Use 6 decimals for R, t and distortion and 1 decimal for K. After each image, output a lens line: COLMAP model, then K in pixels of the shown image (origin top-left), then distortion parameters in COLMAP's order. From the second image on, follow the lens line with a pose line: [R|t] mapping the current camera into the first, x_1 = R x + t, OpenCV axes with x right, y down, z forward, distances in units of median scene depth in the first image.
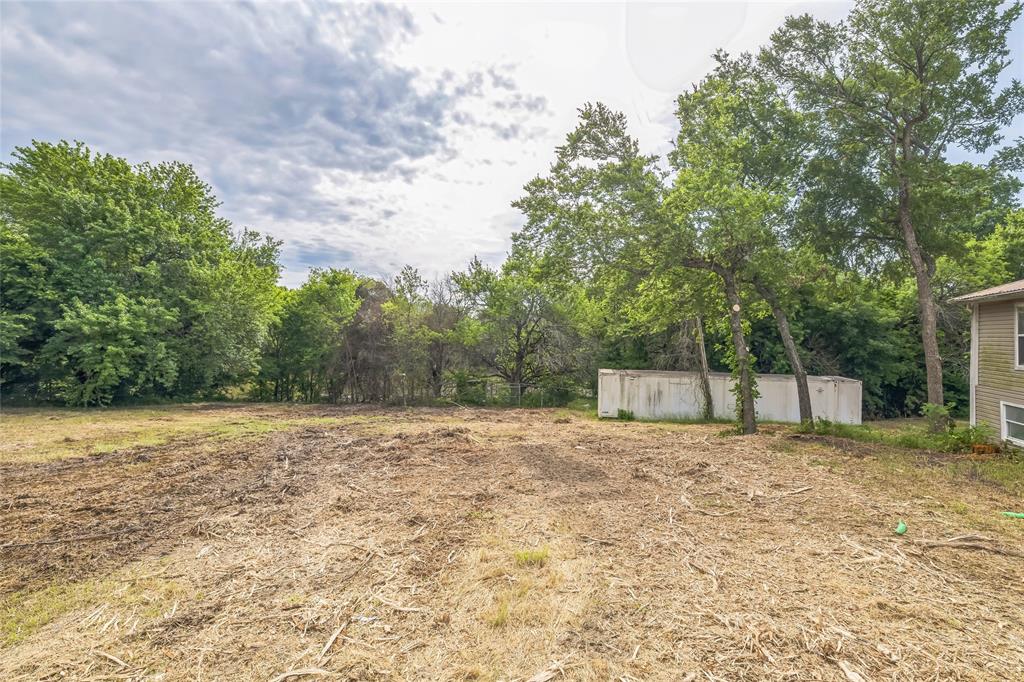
lens RADIAL K [[457.9, 0, 506.8], [0, 457.9, 328.3], [0, 0, 1]] dist [-0.000444, -0.000149]
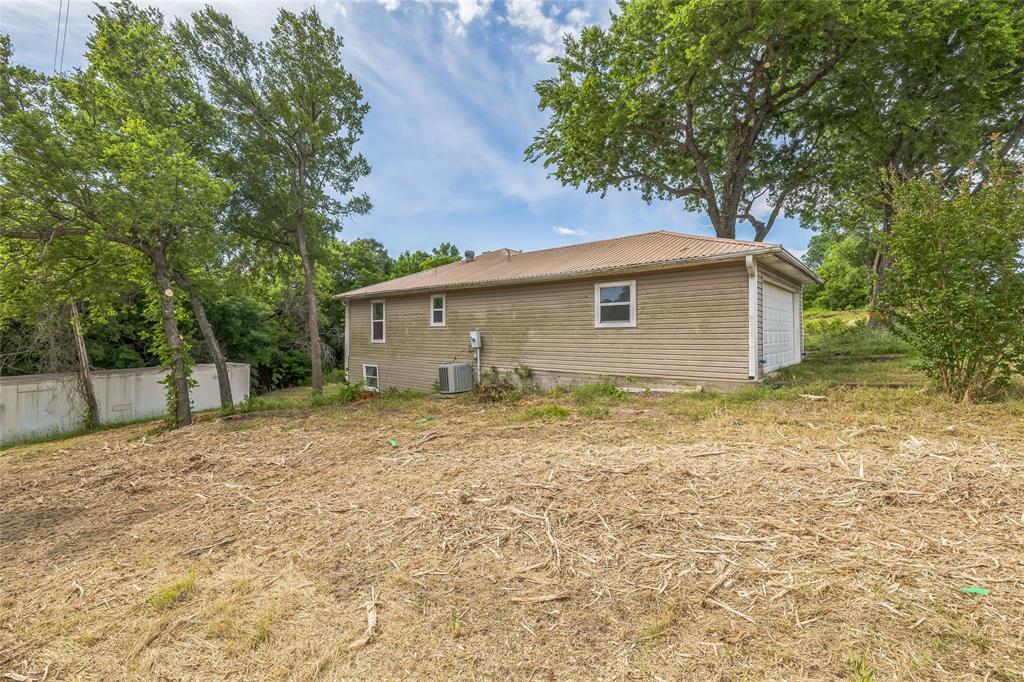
lens RADIAL K [[439.1, 0, 523.7], [0, 439.1, 337.5], [0, 0, 1]] dist [0.000402, -0.006563]
pose [[0.278235, -0.037504, 0.959781, -0.136920], [0.000228, 0.999240, 0.038980, 0.010075], [-0.960513, -0.010627, 0.278032, 0.064005]]
